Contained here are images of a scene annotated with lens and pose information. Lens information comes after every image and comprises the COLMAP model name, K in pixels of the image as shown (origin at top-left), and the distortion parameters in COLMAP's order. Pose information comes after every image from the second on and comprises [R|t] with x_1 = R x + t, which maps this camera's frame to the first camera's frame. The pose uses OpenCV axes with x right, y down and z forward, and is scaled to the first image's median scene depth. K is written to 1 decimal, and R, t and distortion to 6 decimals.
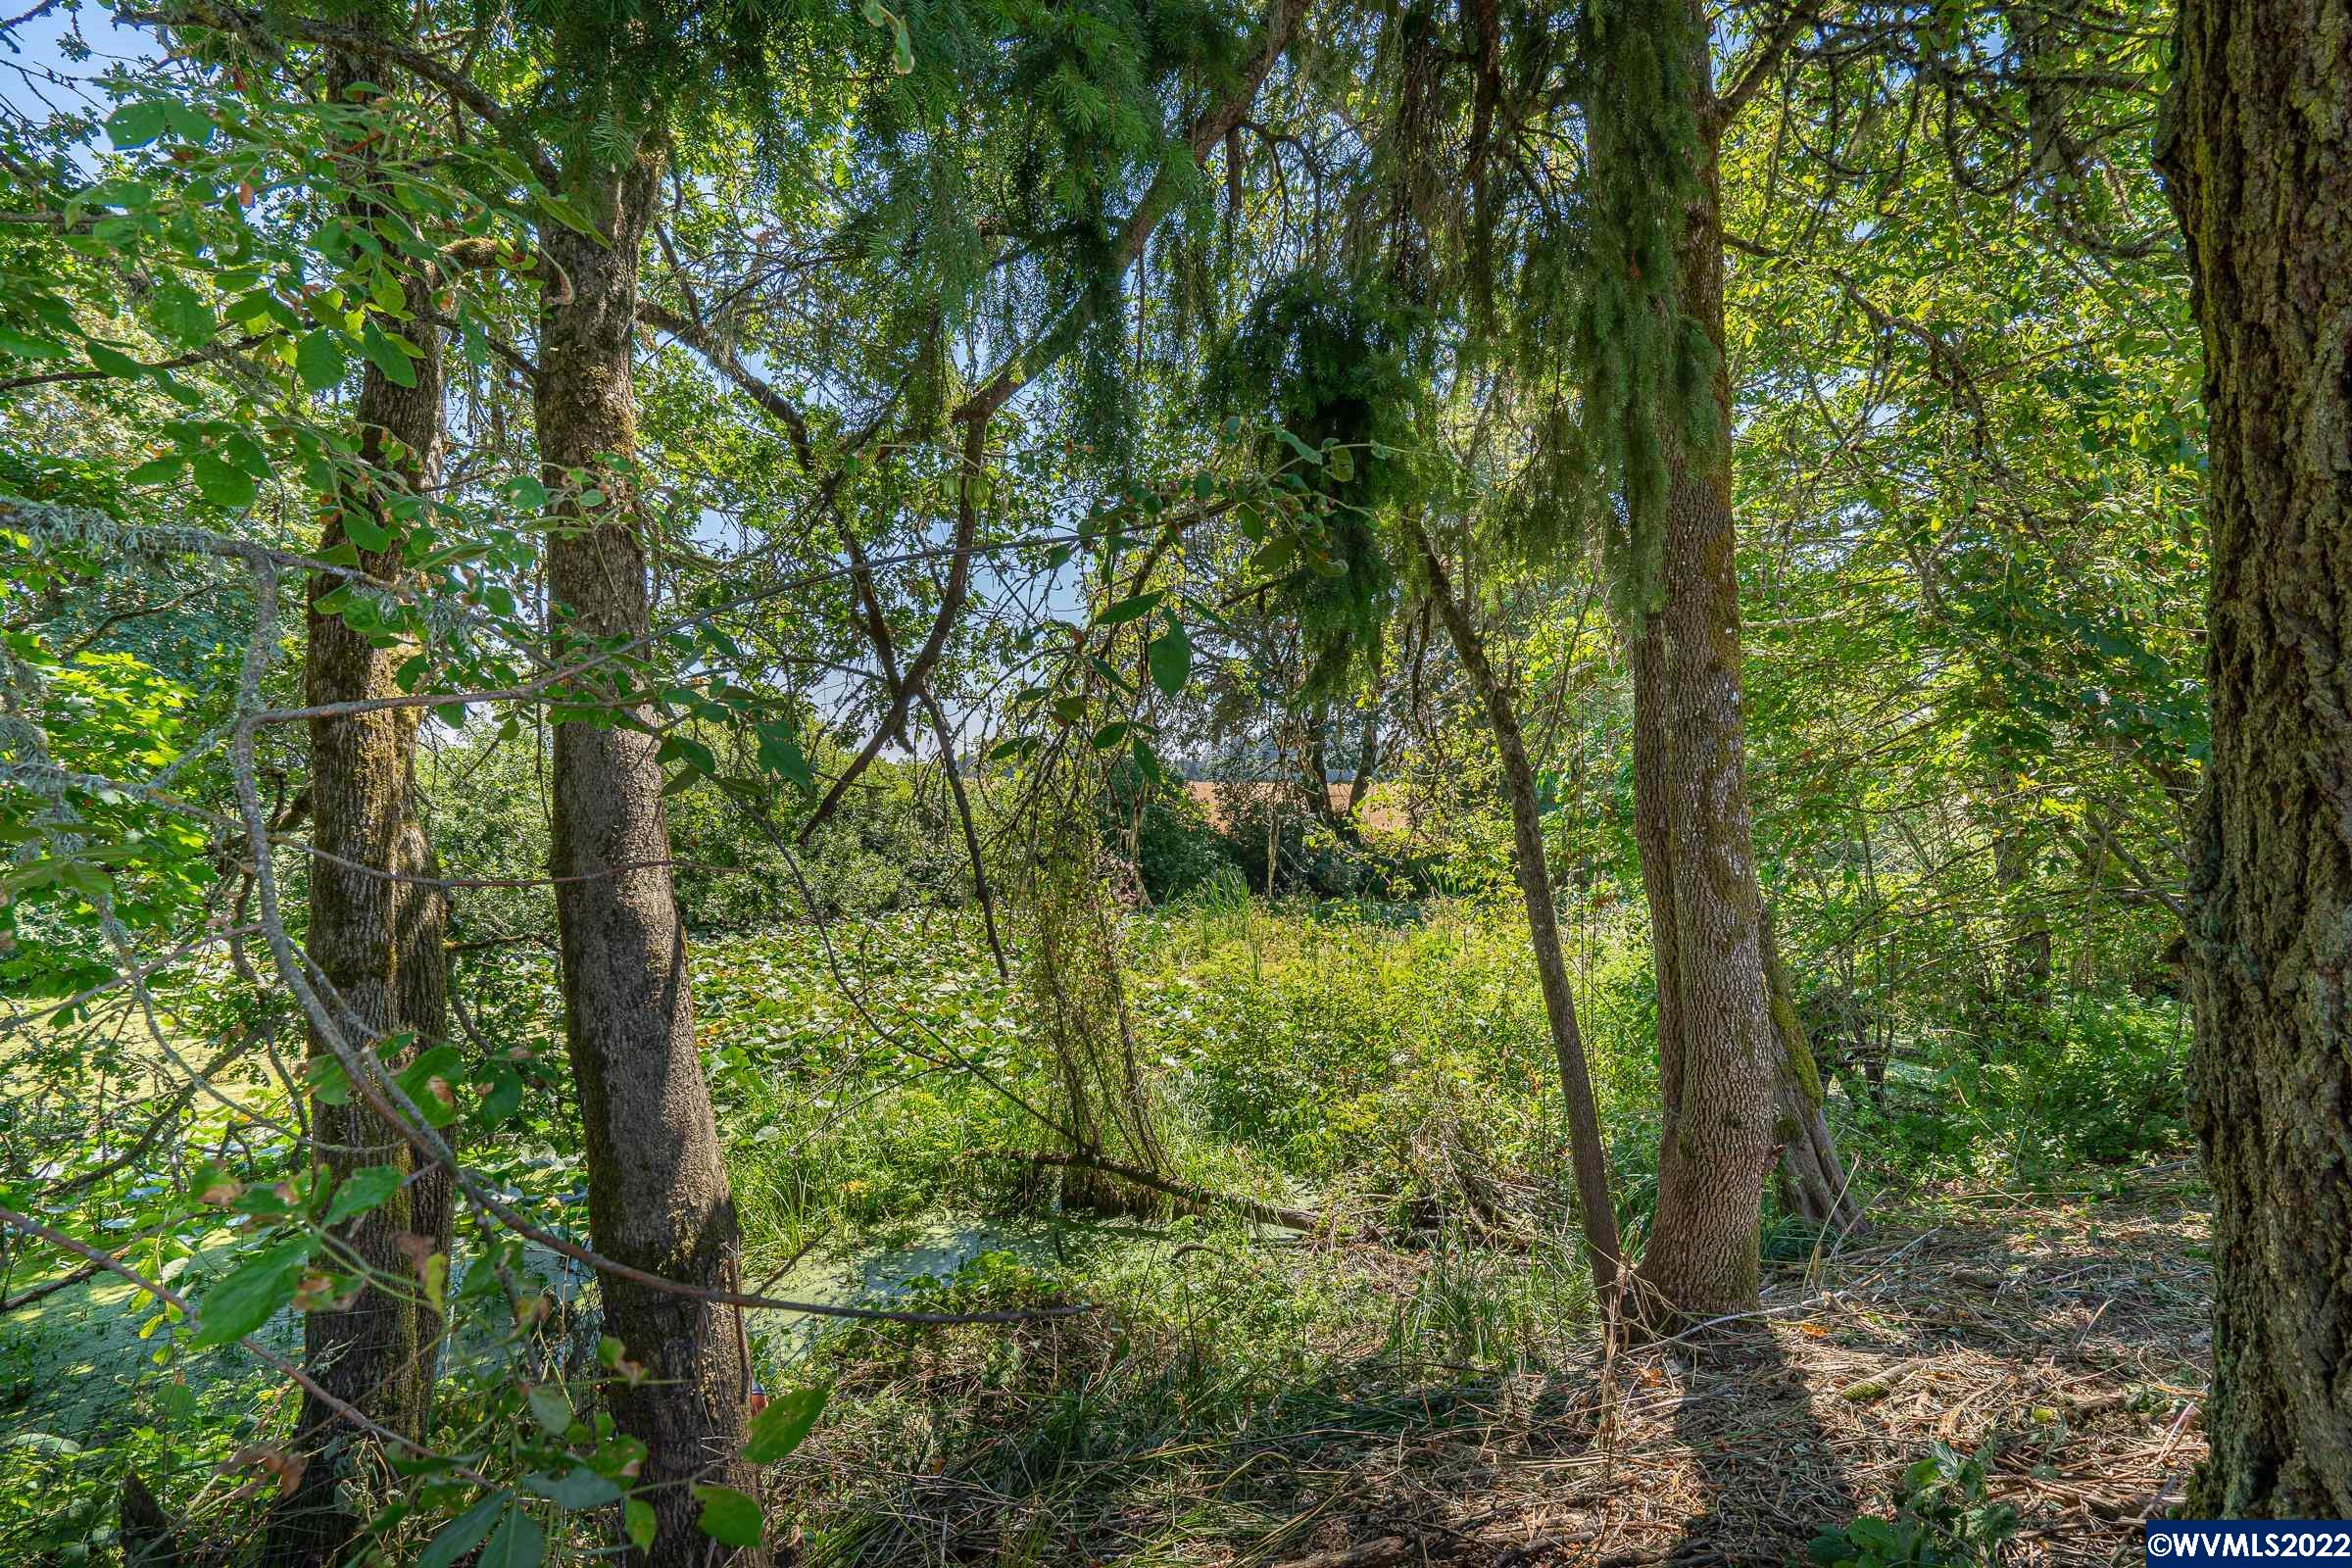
lens RADIAL K [[1047.1, 0, 1179.4], [0, 1047.1, 782.6], [0, 0, 1]] dist [-0.011419, 0.003000]
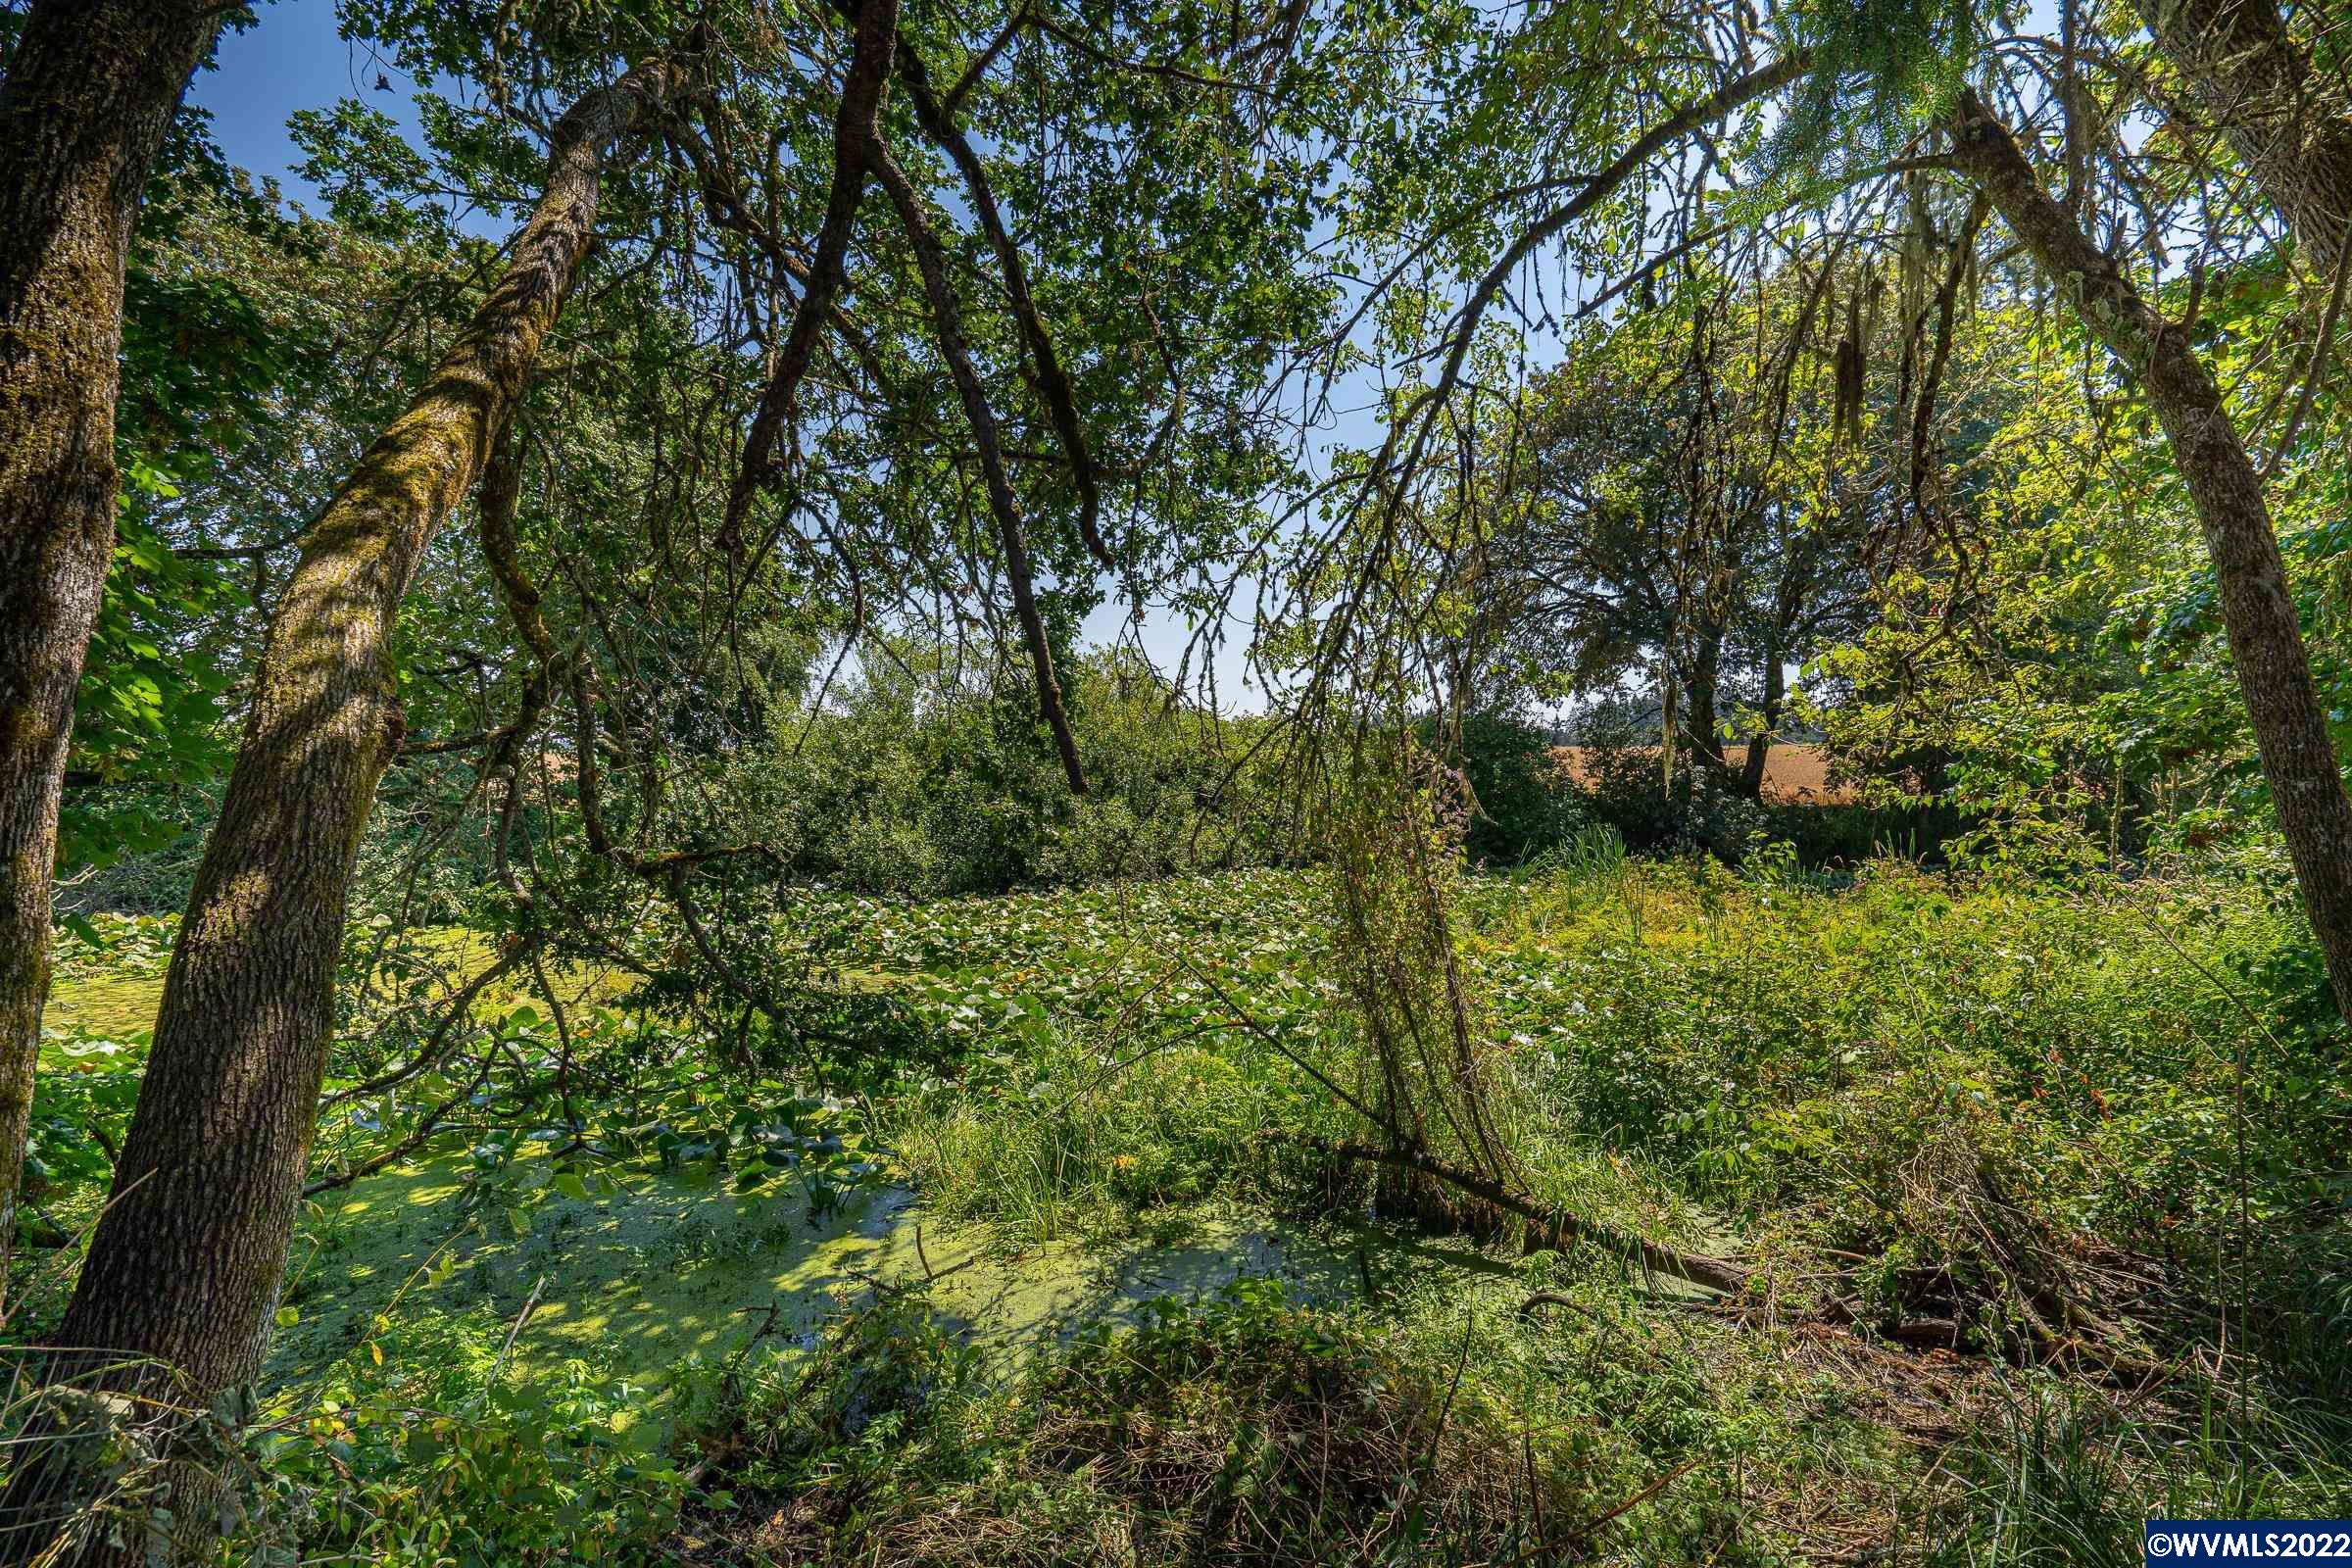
lens RADIAL K [[1047.1, 0, 1184.9], [0, 1047.1, 777.8], [0, 0, 1]] dist [-0.011419, 0.003000]
pose [[0.946216, -0.016183, -0.323130, 0.009737], [0.022050, 0.999652, 0.014505, 0.065296], [0.322782, -0.020850, 0.946244, 0.218704]]
